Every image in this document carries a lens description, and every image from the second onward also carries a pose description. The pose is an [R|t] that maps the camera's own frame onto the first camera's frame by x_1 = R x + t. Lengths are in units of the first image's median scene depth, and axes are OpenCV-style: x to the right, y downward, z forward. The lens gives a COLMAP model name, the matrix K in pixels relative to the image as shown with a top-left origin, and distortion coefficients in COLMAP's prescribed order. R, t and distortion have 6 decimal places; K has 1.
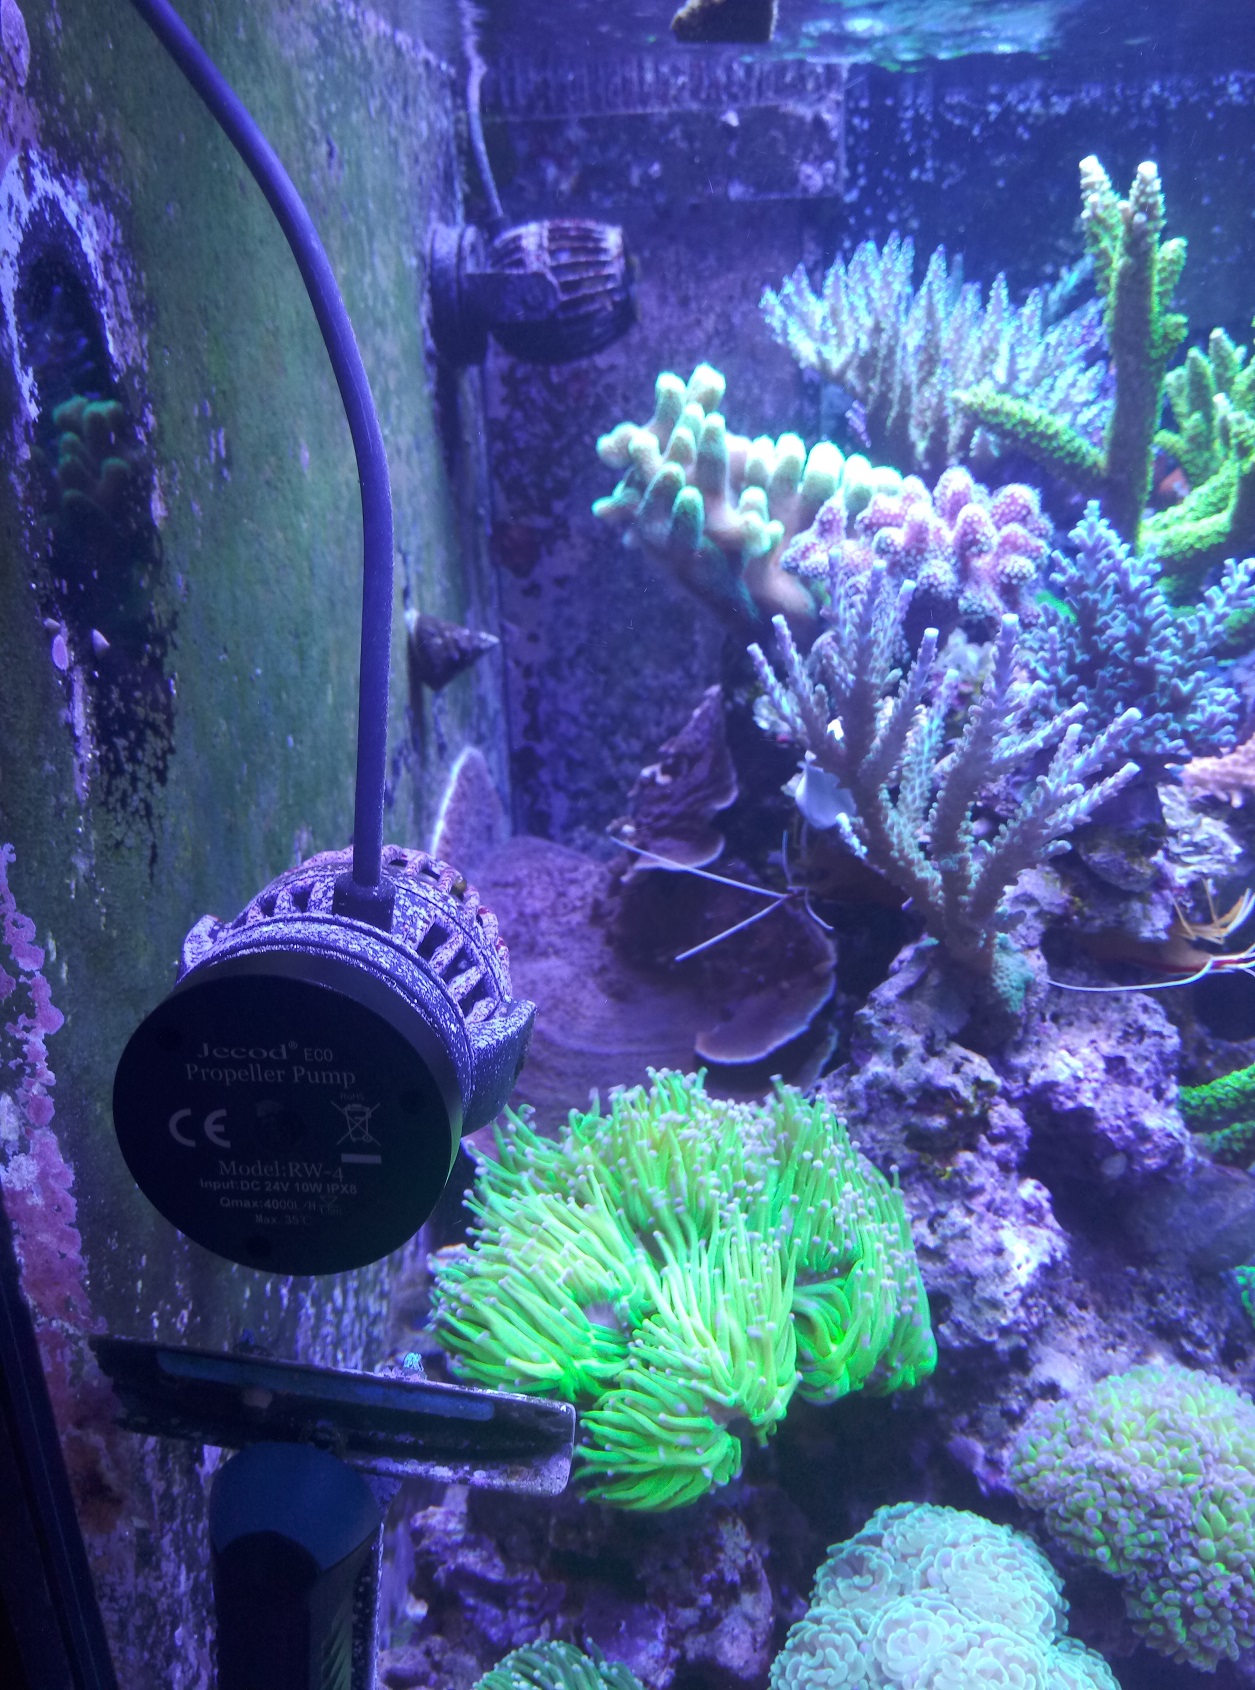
lens RADIAL K [[1613.2, 0, 627.5], [0, 1613.2, 845.0], [0, 0, 1]] dist [0.186329, -0.368654]
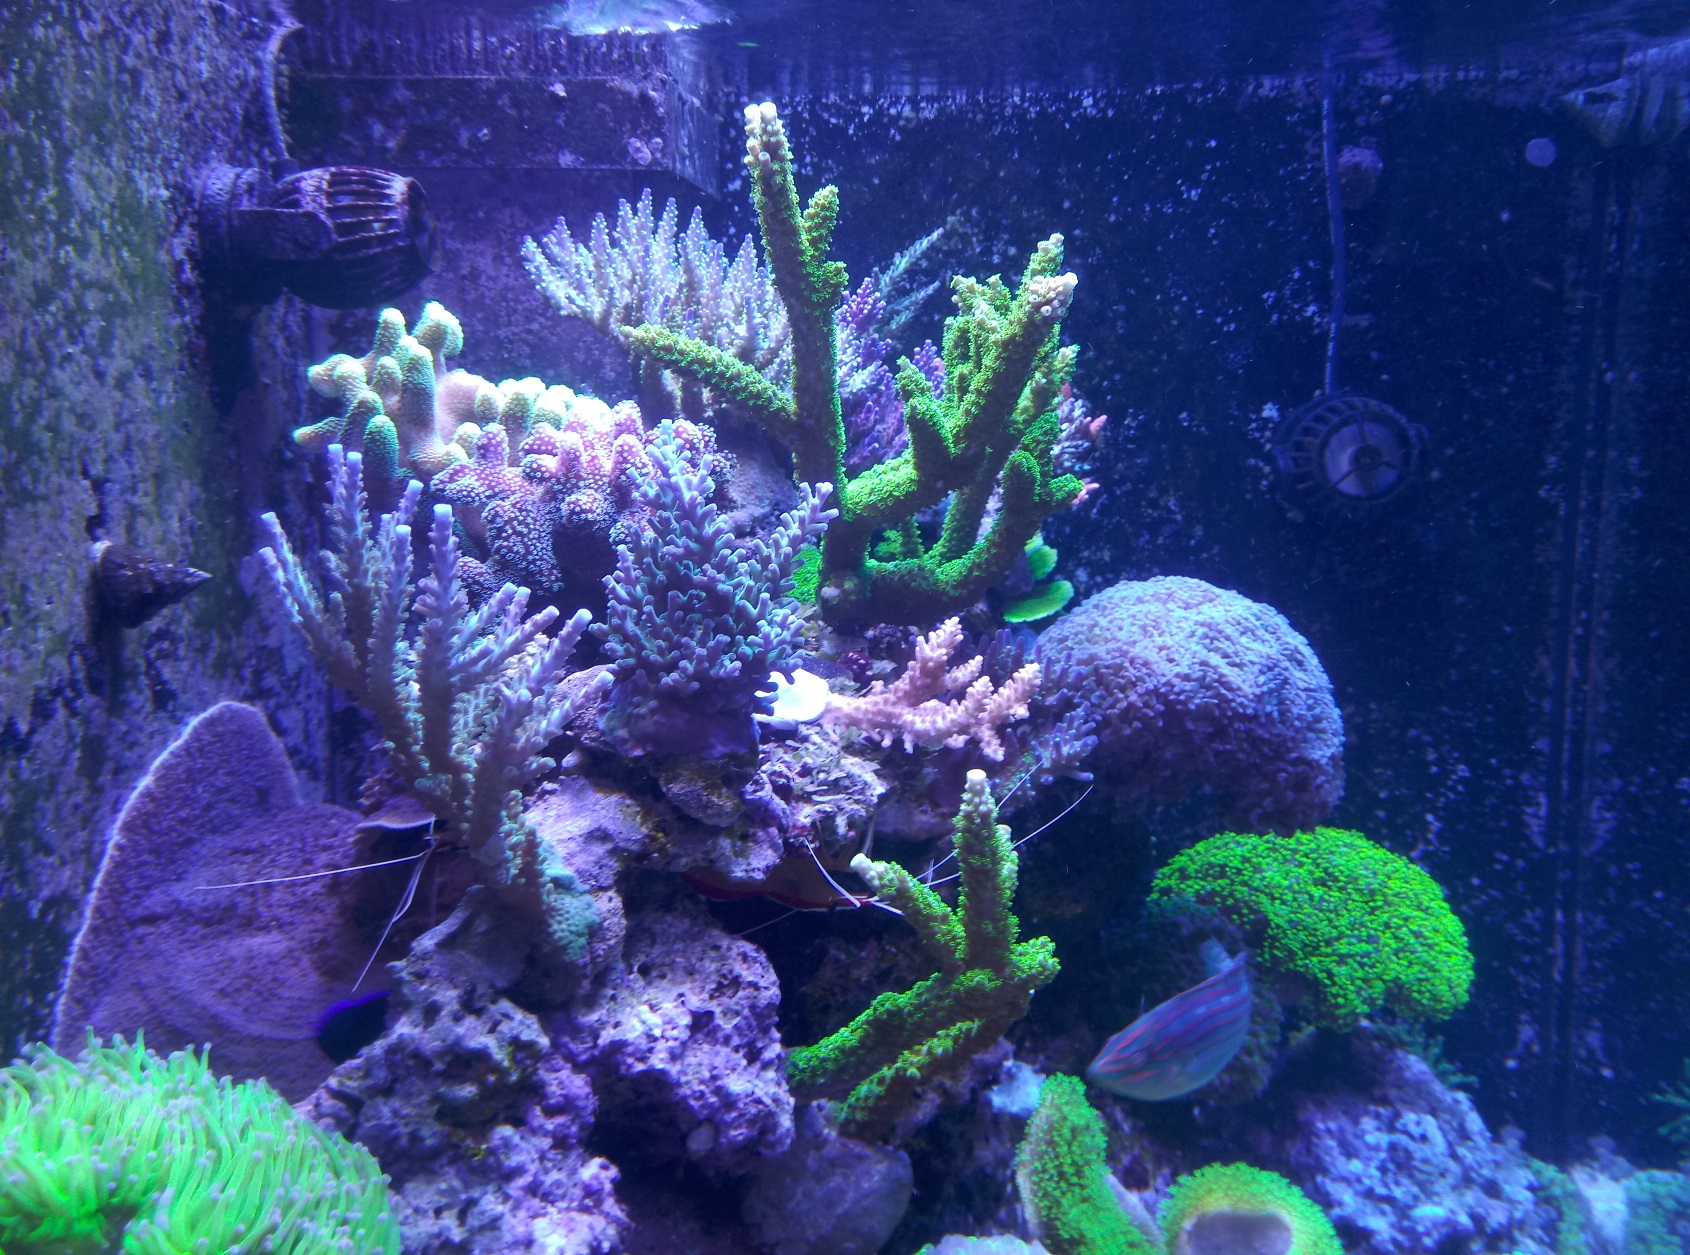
lens RADIAL K [[1580.2, 0, 930.0], [0, 1580.2, 614.0], [0, 0, 1]] dist [0.288921, -0.507065]
pose [[0.996222, 0.021322, 0.084180, 0.304112], [-0.008409, 0.988518, -0.150870, 0.039027], [-0.086430, 0.149592, 0.984963, 0.058927]]
